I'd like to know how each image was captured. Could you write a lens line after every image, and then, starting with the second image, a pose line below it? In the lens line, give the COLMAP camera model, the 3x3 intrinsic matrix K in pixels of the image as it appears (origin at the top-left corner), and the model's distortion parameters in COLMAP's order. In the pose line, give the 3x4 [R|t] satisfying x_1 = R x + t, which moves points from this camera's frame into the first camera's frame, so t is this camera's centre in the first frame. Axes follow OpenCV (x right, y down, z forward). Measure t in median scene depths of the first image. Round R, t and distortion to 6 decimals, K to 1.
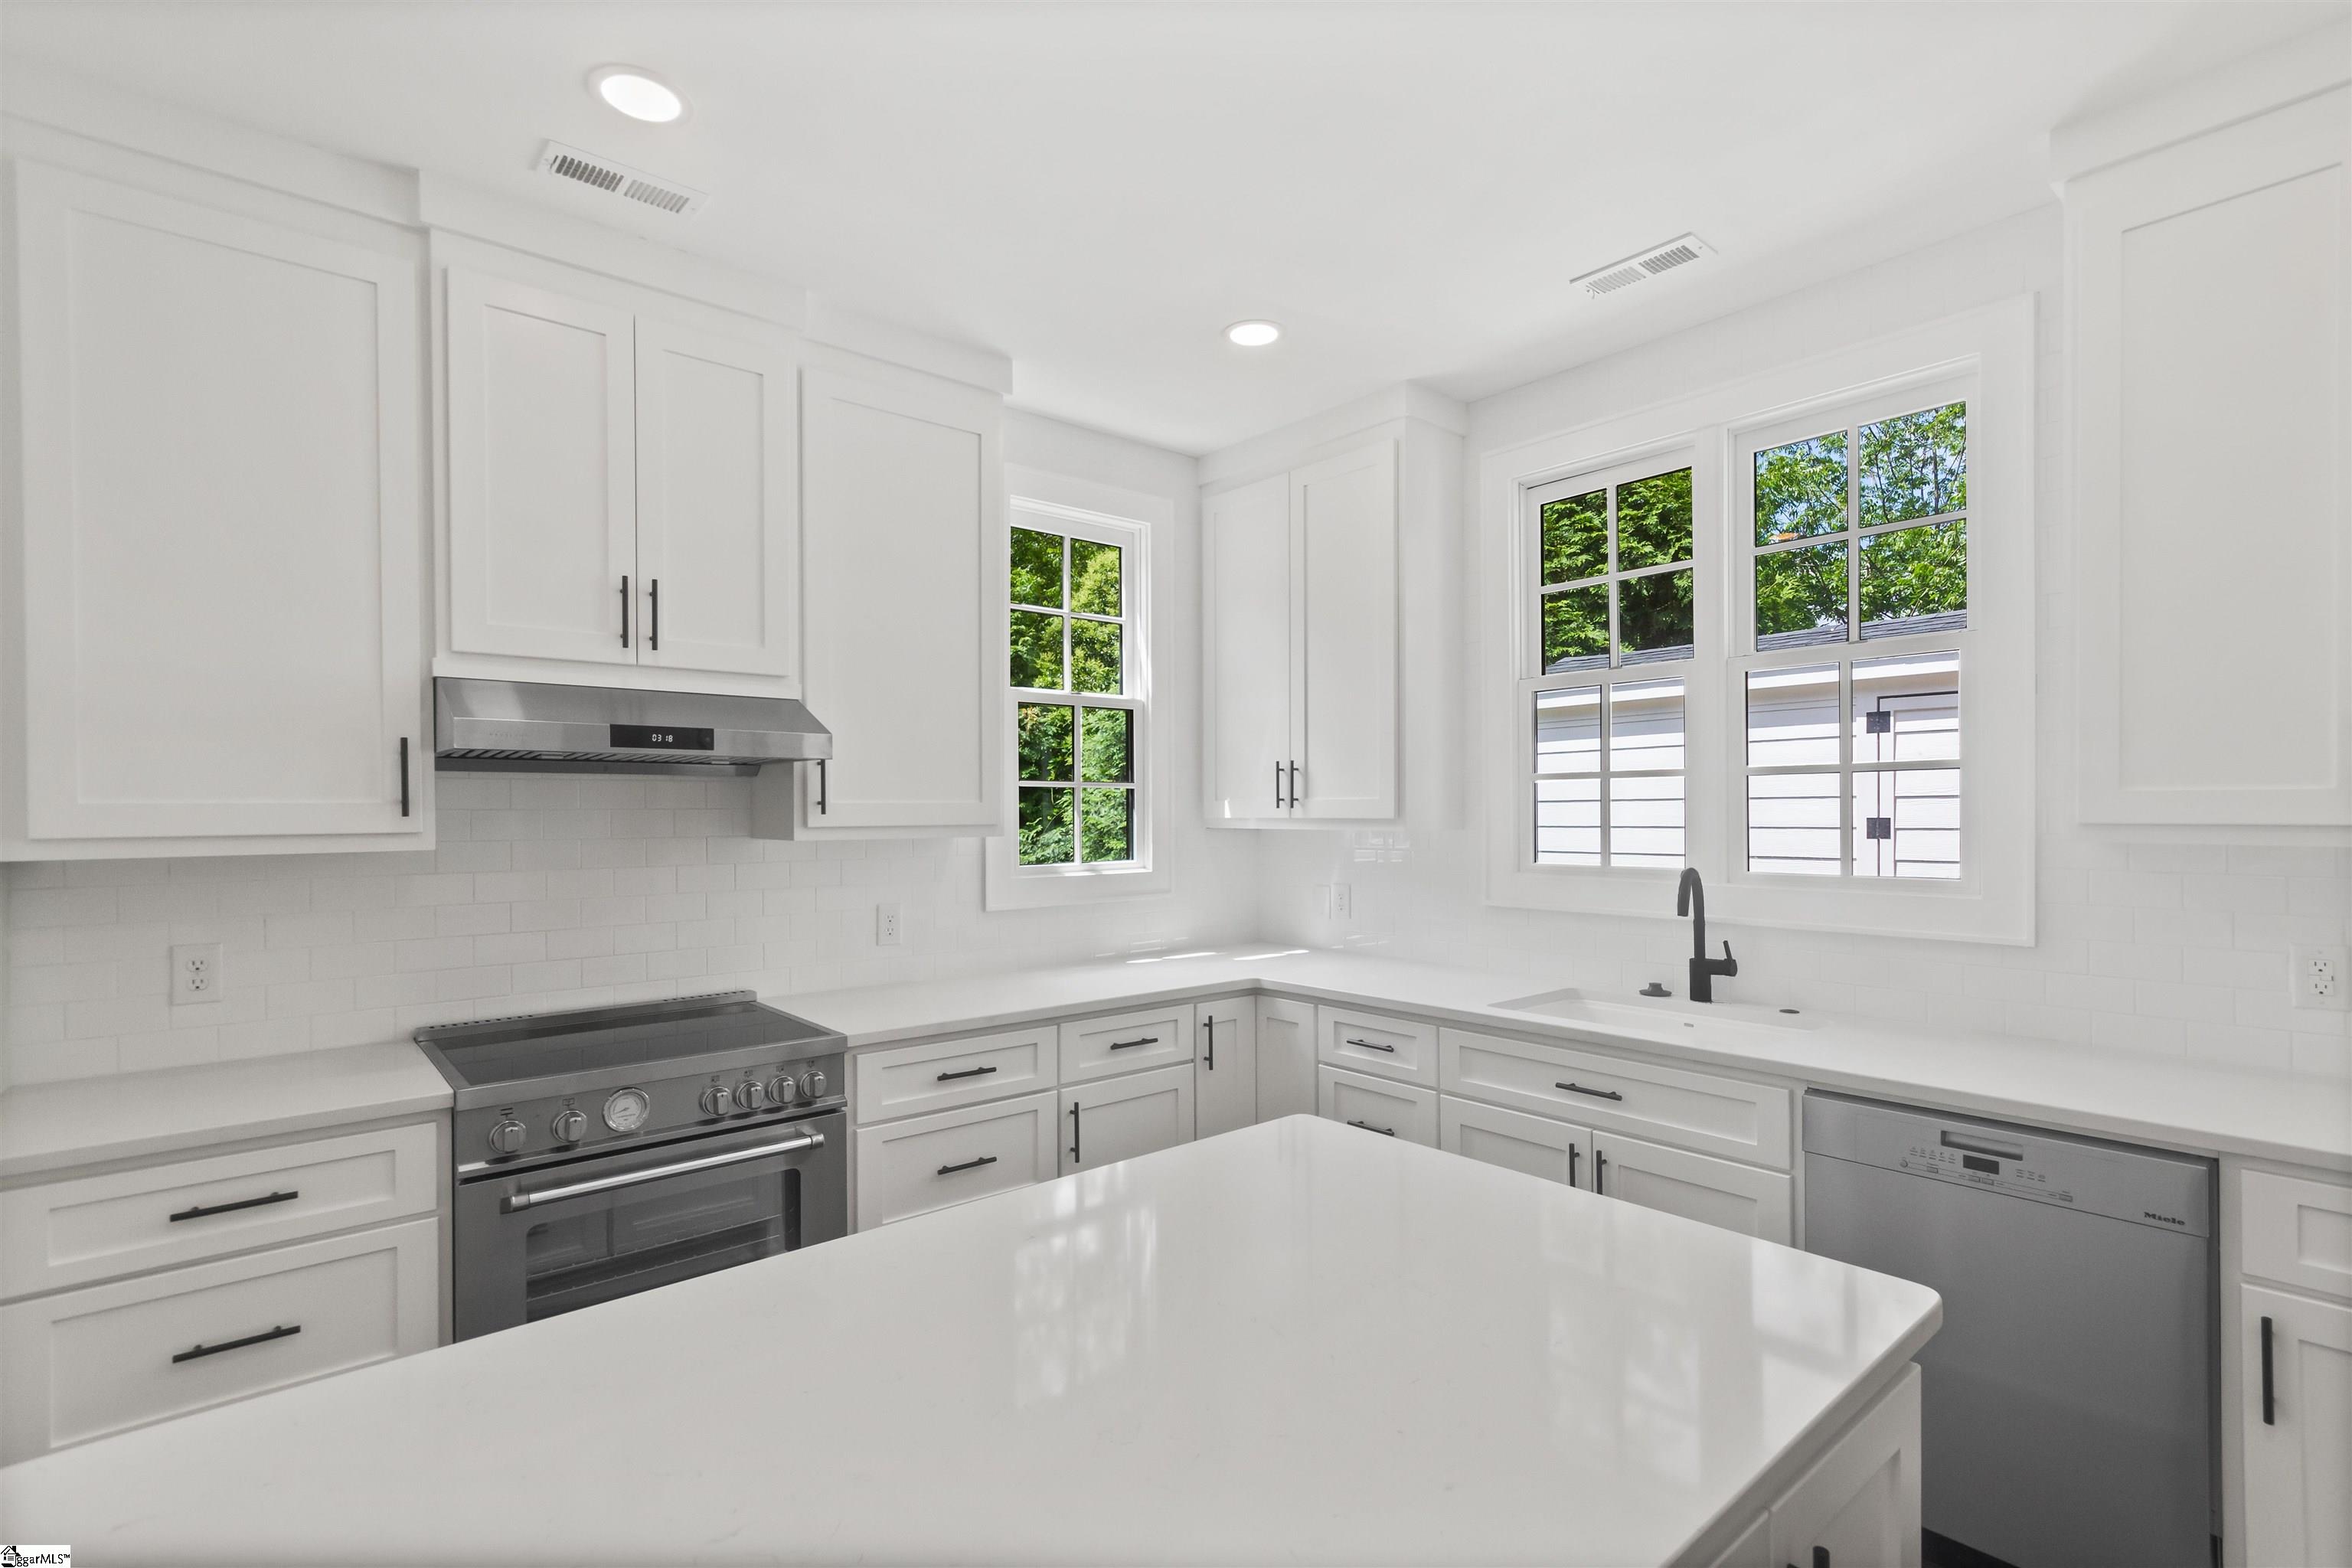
lens RADIAL K [[1090.6, 0, 1186.8], [0, 1090.6, 810.8], [0, 0, 1]] dist [0.002974, 0.000419]
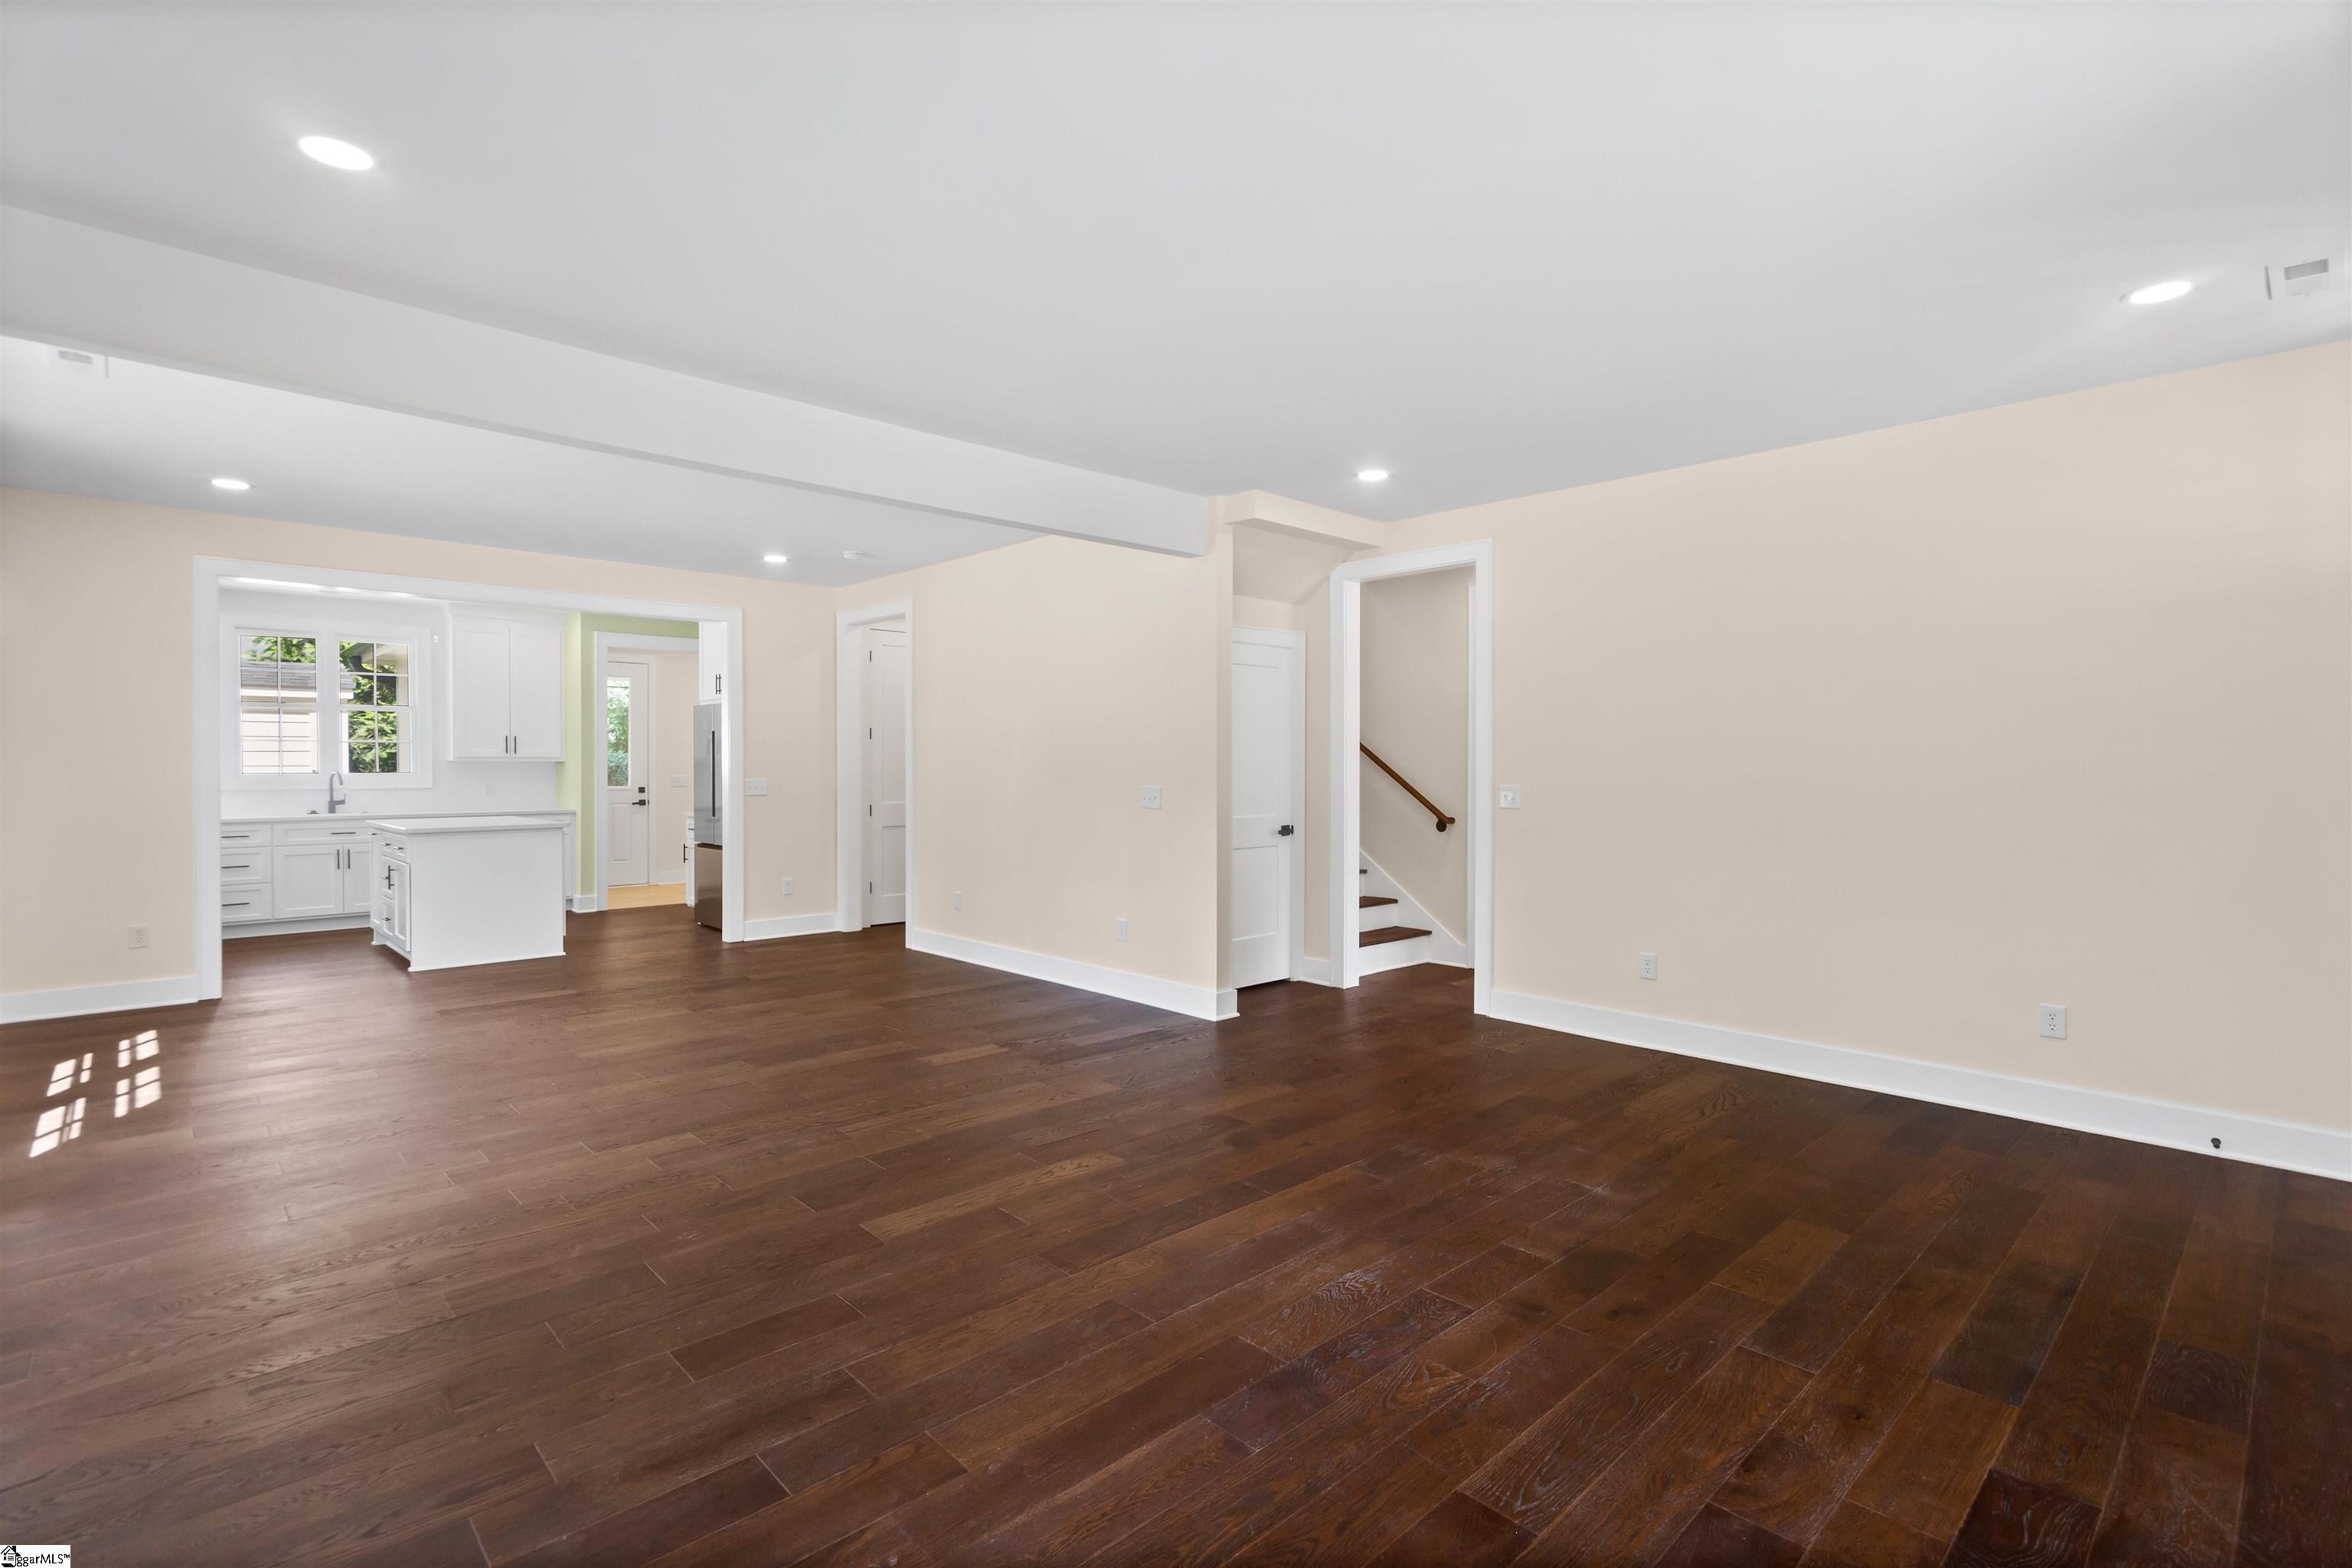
lens RADIAL K [[1098.3, 0, 1183.7], [0, 1098.3, 760.1], [0, 0, 1]] dist [0.003962, -0.000812]
pose [[-0.058157, 0.011497, 0.998241, -2.756948], [0.004139, 0.999928, -0.011275, 0.063417], [-0.998299, 0.003476, -0.058200, -1.230400]]
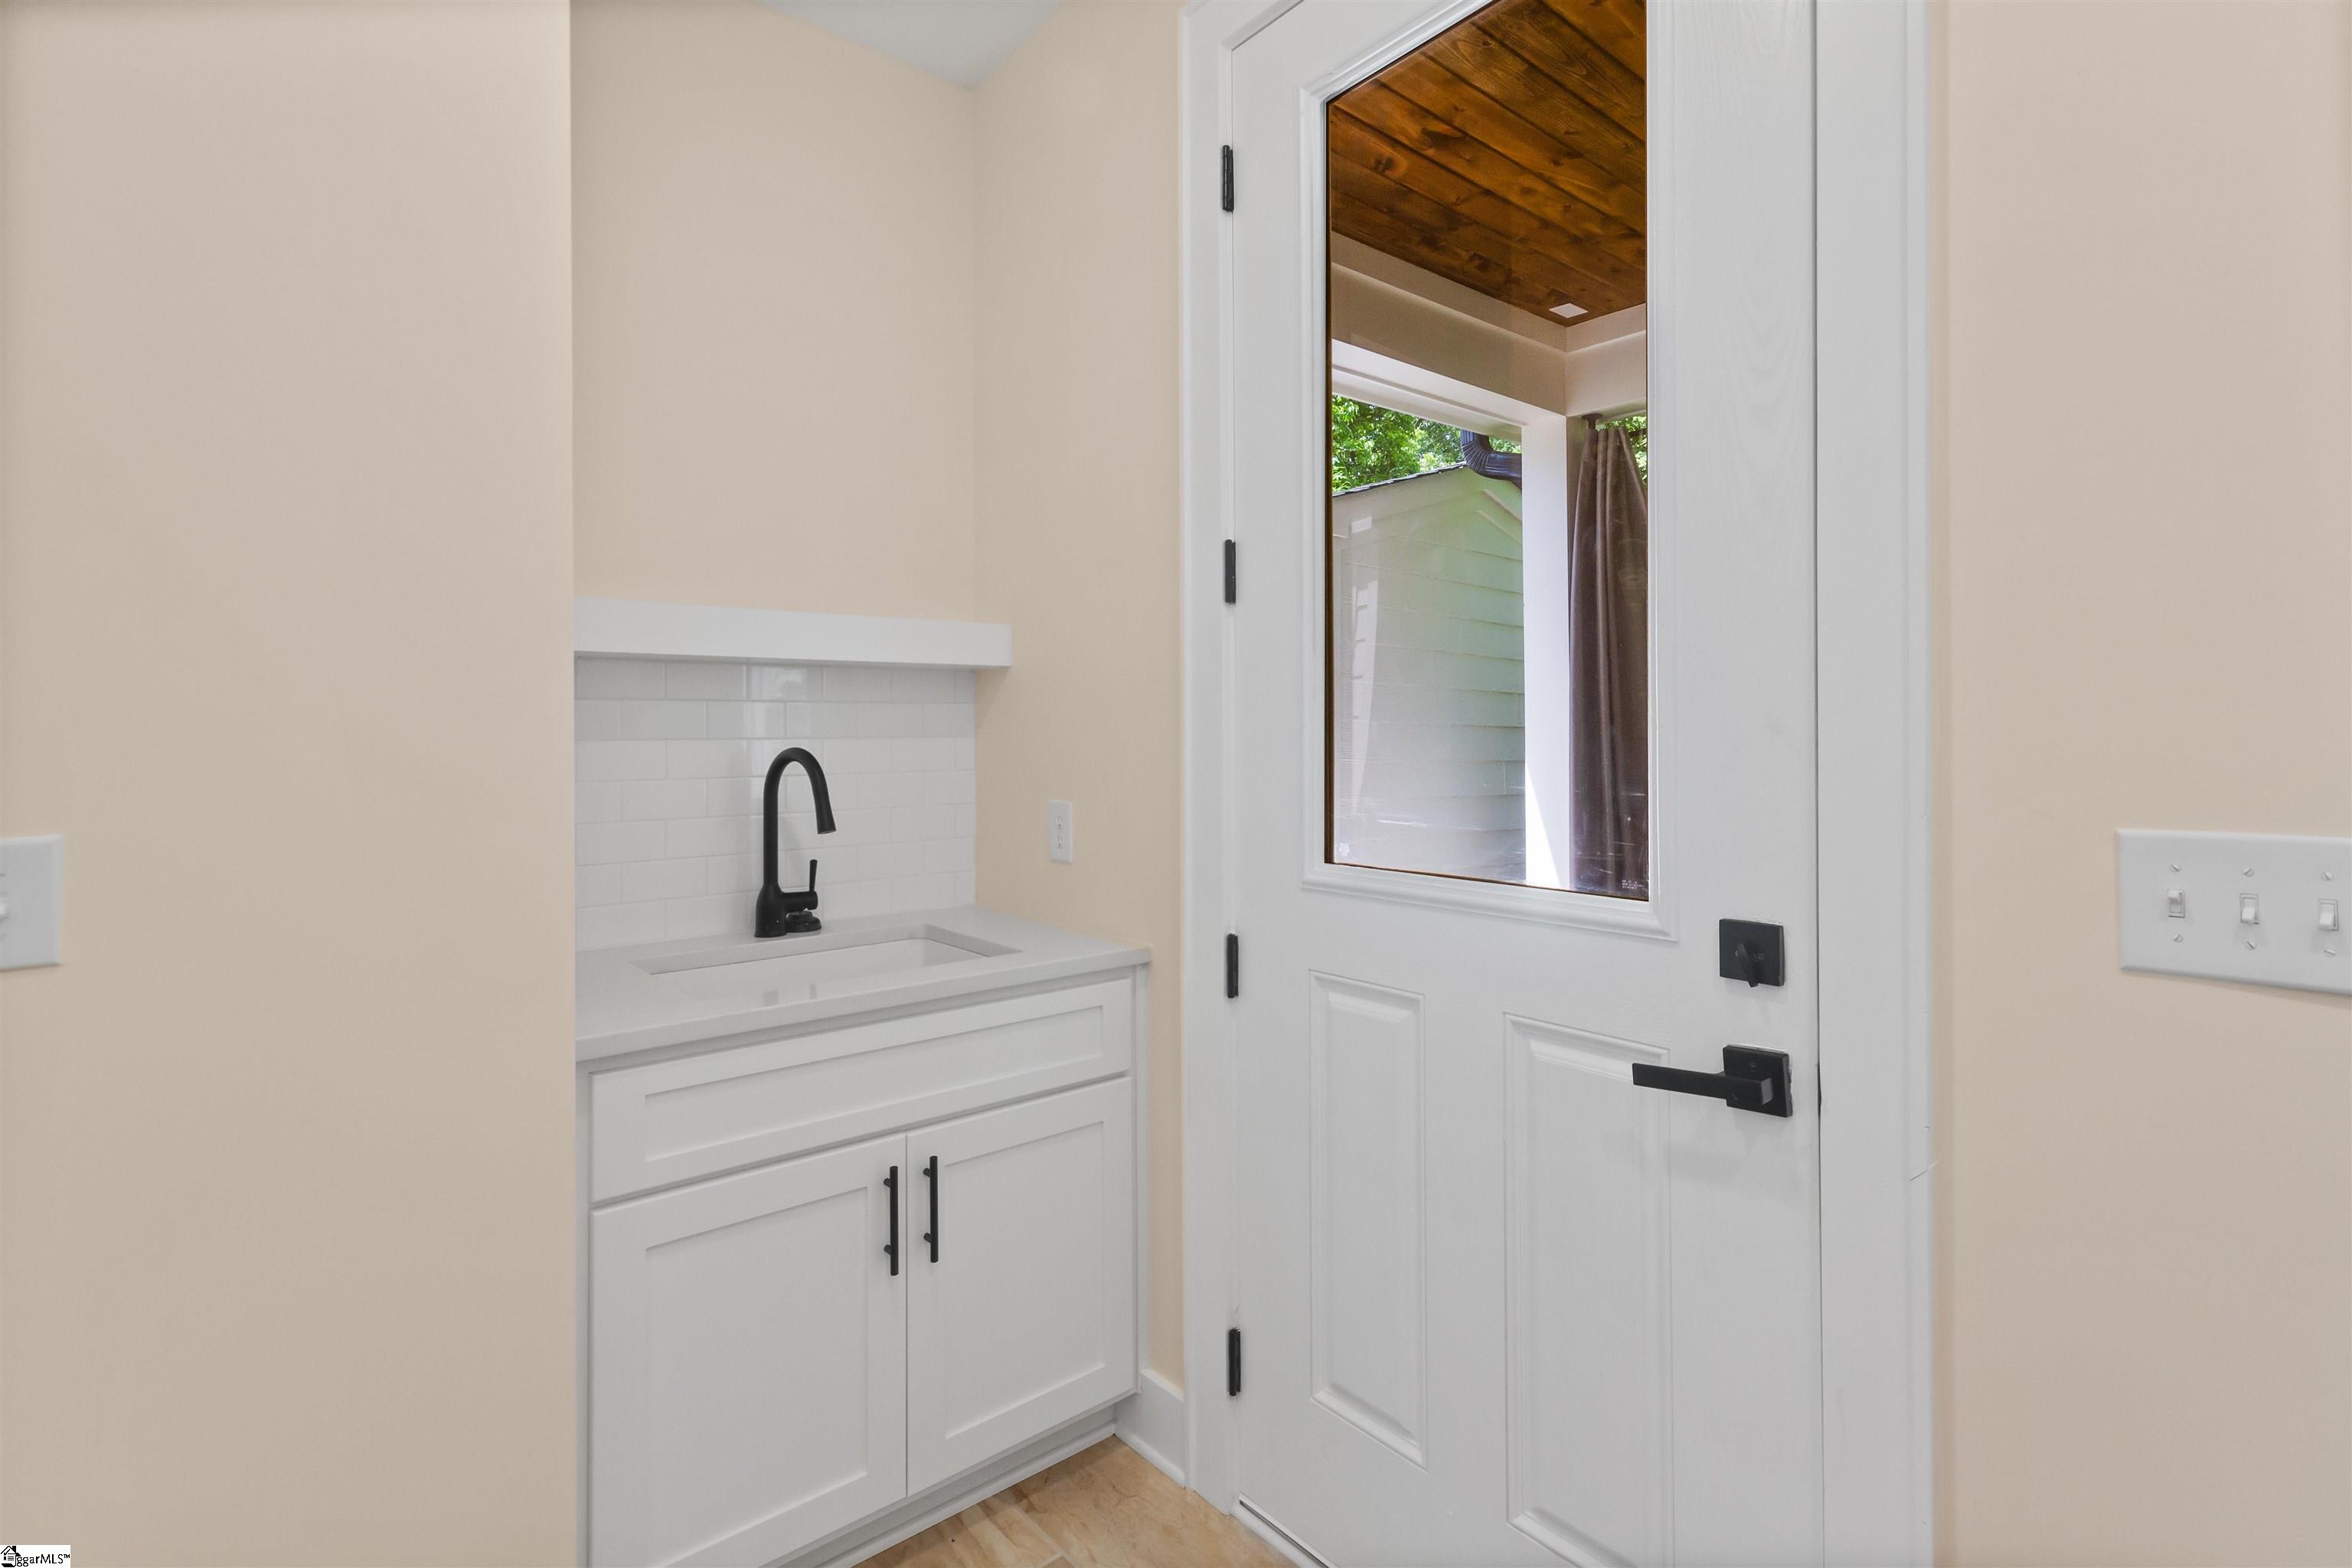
lens RADIAL K [[1108.3, 0, 1181.5], [0, 1108.3, 733.5], [0, 0, 1]] dist [0.004075, 0.000639]
pose [[0.999942, 0.002760, -0.010371, 1.135945], [-0.002780, 0.999994, -0.001865, 0.040121], [0.010366, 0.001893, 0.999944, 0.094945]]
